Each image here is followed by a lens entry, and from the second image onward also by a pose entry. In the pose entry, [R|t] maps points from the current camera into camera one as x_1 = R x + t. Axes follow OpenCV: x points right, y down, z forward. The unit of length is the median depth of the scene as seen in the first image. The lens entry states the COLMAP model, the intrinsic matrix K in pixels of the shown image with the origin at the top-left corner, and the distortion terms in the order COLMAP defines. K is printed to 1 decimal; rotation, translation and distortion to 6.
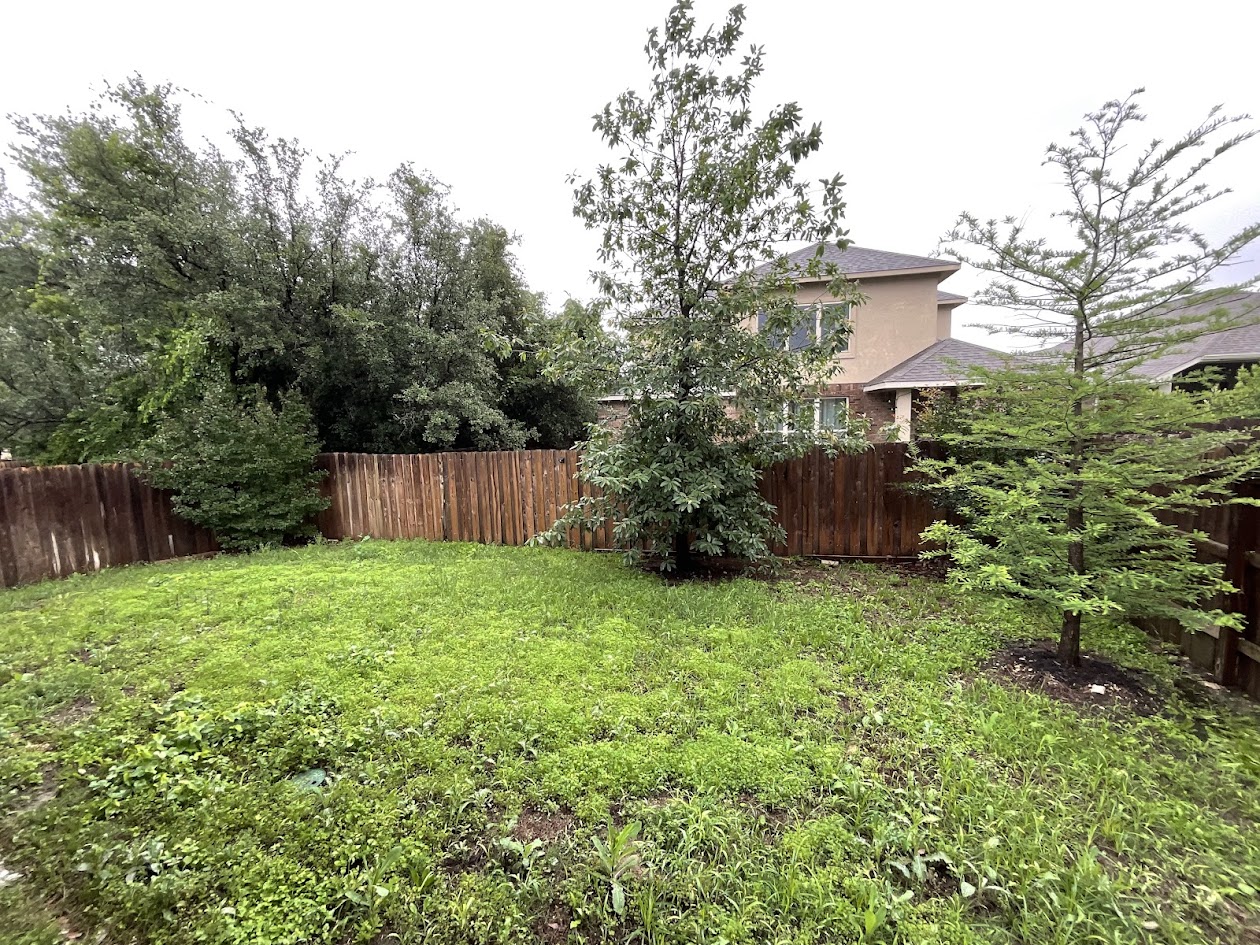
lens RADIAL K [[509.0, 0, 630.0], [0, 509.0, 472.5], [0, 0, 1]] dist [-0.001301, 0.000740]
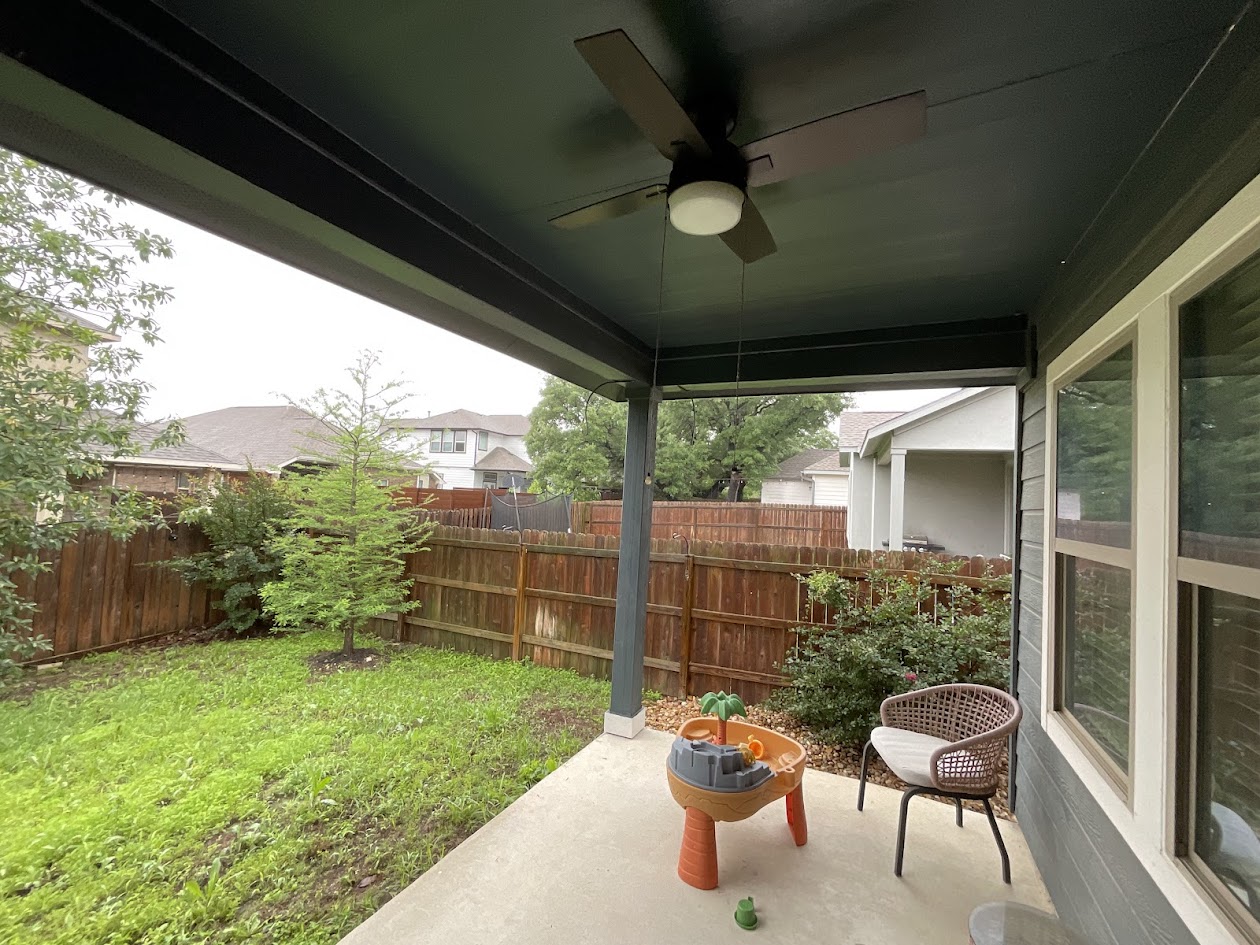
lens RADIAL K [[509.0, 0, 630.0], [0, 509.0, 472.5], [0, 0, 1]] dist [-0.001301, 0.000740]
pose [[0.070259, 0.076294, 0.994607, -0.860802], [0.061033, 0.994874, -0.080625, -0.037251], [-0.995660, 0.066368, 0.065242, -0.095891]]
